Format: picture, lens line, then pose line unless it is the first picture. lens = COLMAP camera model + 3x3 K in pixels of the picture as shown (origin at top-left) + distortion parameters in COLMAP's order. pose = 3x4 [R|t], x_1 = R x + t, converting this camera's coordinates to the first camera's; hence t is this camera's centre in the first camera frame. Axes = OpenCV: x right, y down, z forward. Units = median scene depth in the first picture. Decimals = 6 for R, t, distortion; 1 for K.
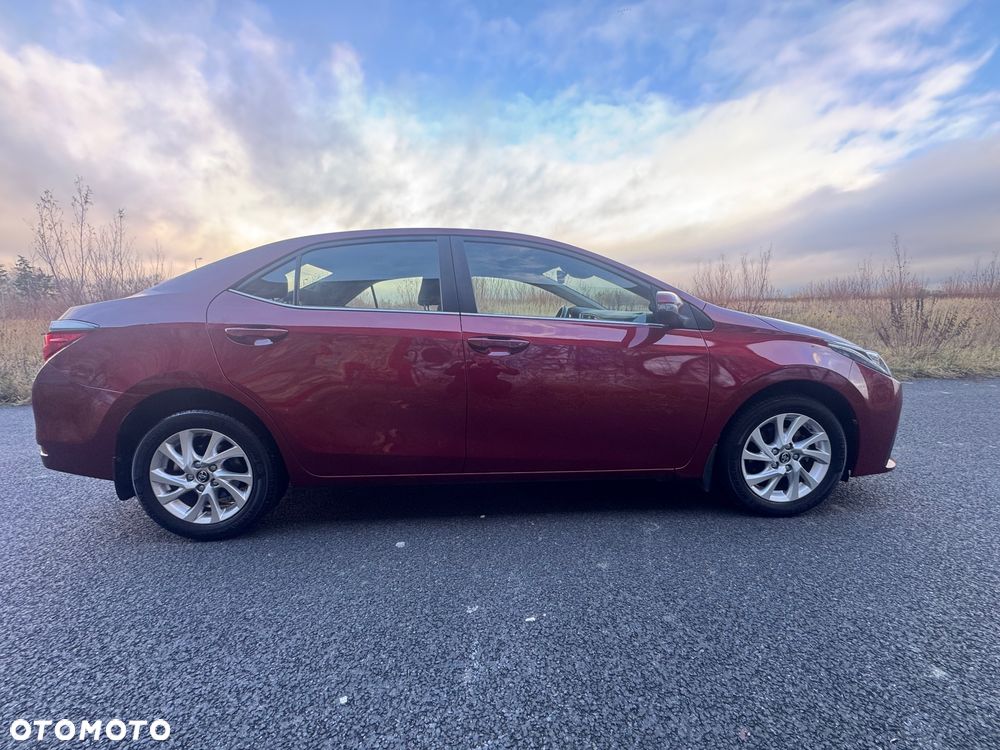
lens RADIAL K [[396.9, 0, 500.0], [0, 396.9, 375.0], [0, 0, 1]] dist [-0.001791, 0.000029]
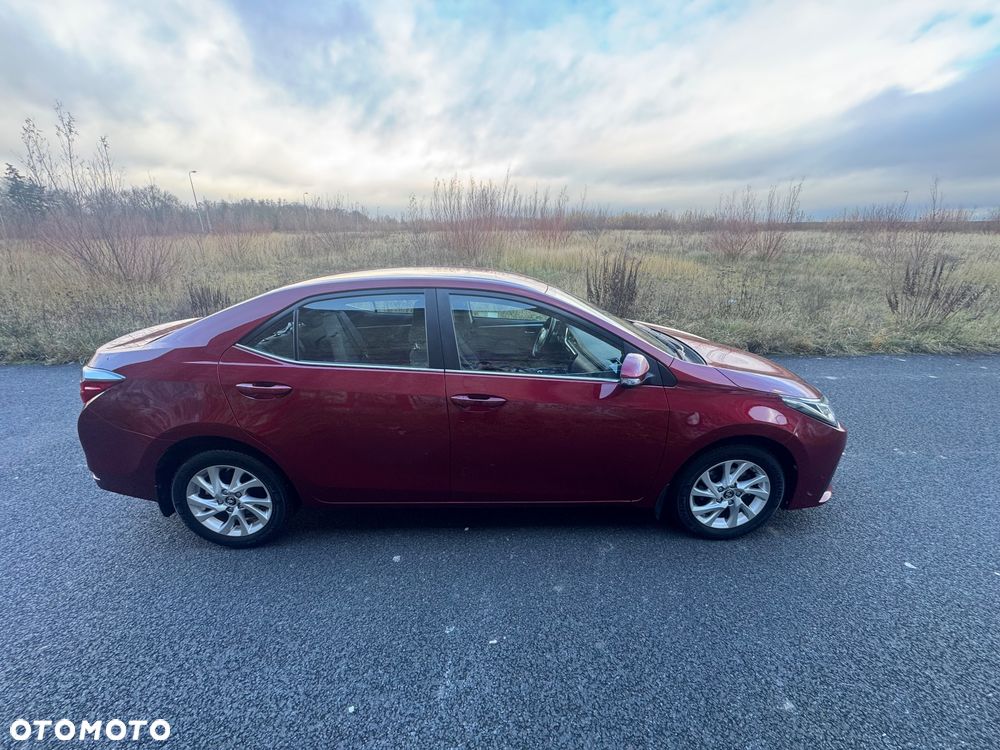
lens RADIAL K [[396.9, 0, 500.0], [0, 396.9, 375.0], [0, 0, 1]] dist [-0.001791, 0.000029]
pose [[0.999553, 0.022689, -0.019479, 0.103613], [-0.018629, 0.982009, 0.187914, -0.484611], [0.023392, -0.187467, 0.981992, -0.113092]]
